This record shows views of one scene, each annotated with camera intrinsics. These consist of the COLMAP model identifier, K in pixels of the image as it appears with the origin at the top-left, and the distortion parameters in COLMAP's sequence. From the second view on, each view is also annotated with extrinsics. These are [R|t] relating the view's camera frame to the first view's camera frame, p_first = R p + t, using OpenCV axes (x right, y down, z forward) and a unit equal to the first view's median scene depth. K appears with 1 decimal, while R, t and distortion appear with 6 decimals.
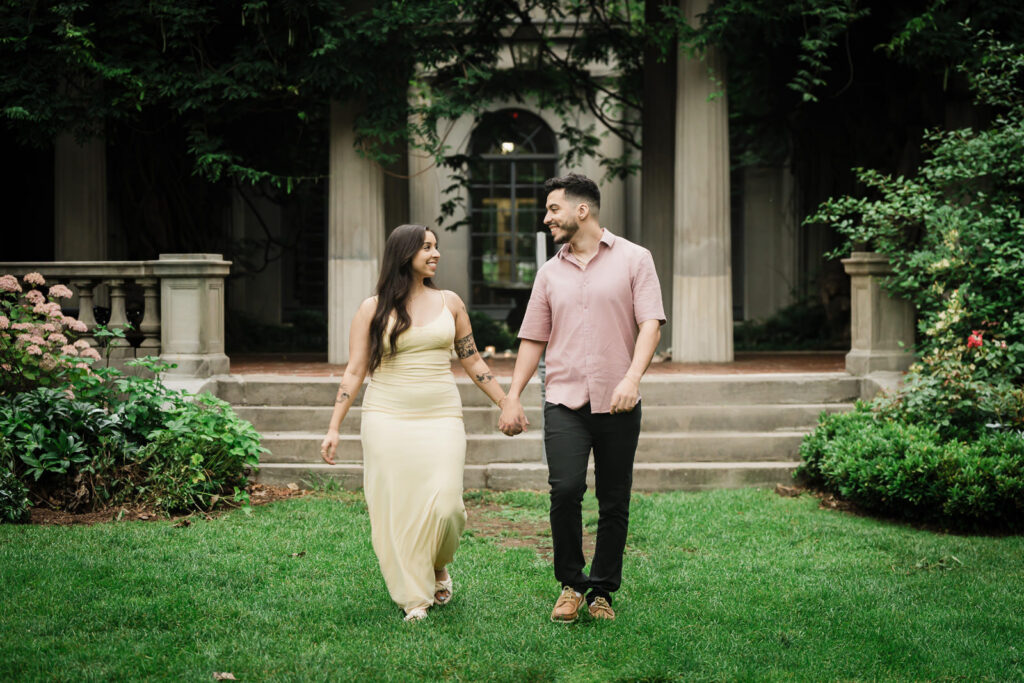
lens RADIAL K [[2178.8, 0, 522.9], [0, 2178.8, 342.8], [0, 0, 1]] dist [0.056819, 0.000000]
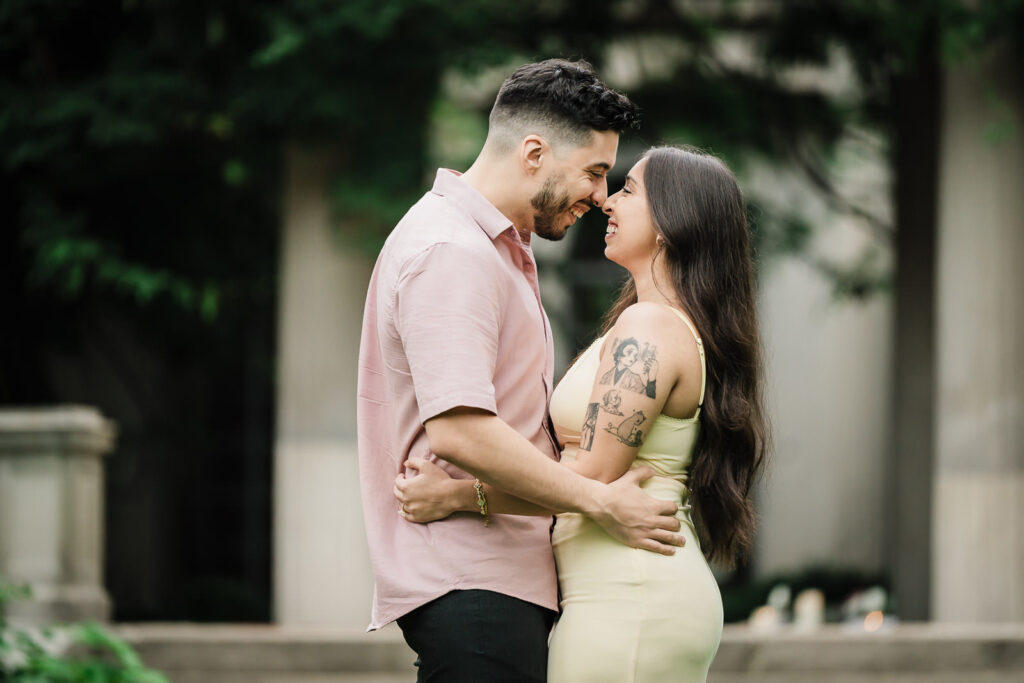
lens RADIAL K [[5701.2, 0, 511.5], [0, 5701.2, 341.5], [0, 0, 1]] dist [0.477349, 0.000000]
pose [[0.999247, 0.000450, -0.038803, 0.026171], [-0.003469, 0.996965, -0.077777, 0.055089], [0.038651, 0.077853, 0.996215, -0.468181]]
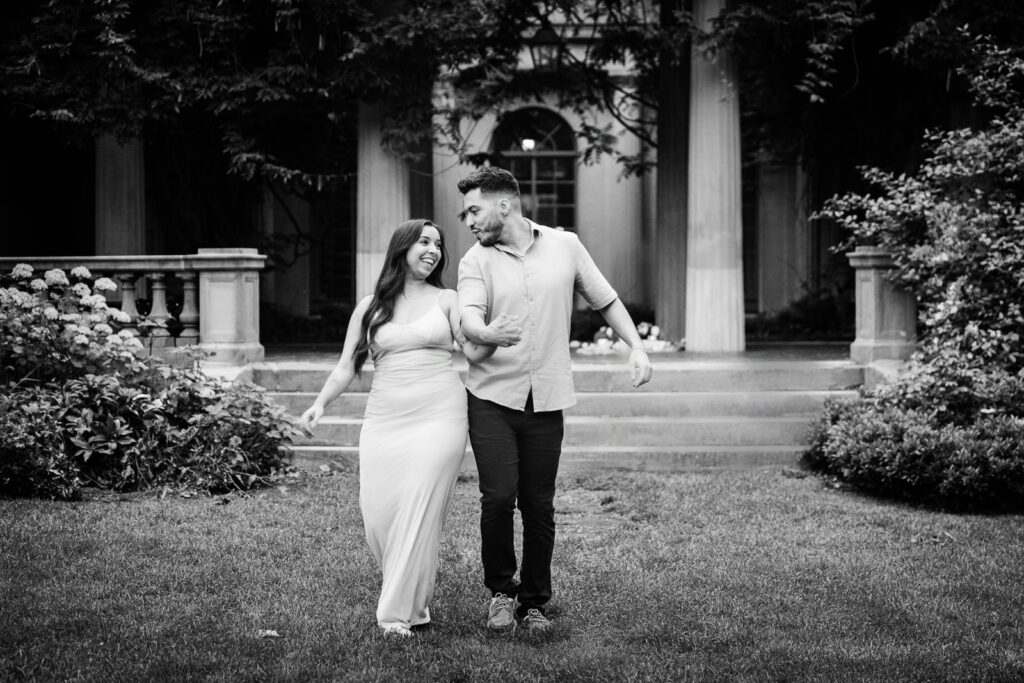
lens RADIAL K [[2178.8, 0, 499.0], [0, 2178.8, 292.8], [0, 0, 1]] dist [0.056819, 0.000000]
pose [[0.999783, -0.000386, -0.020816, 0.001011], [-0.000036, 0.999795, -0.020261, 0.001980], [0.020820, 0.020257, 0.999578, -0.051213]]
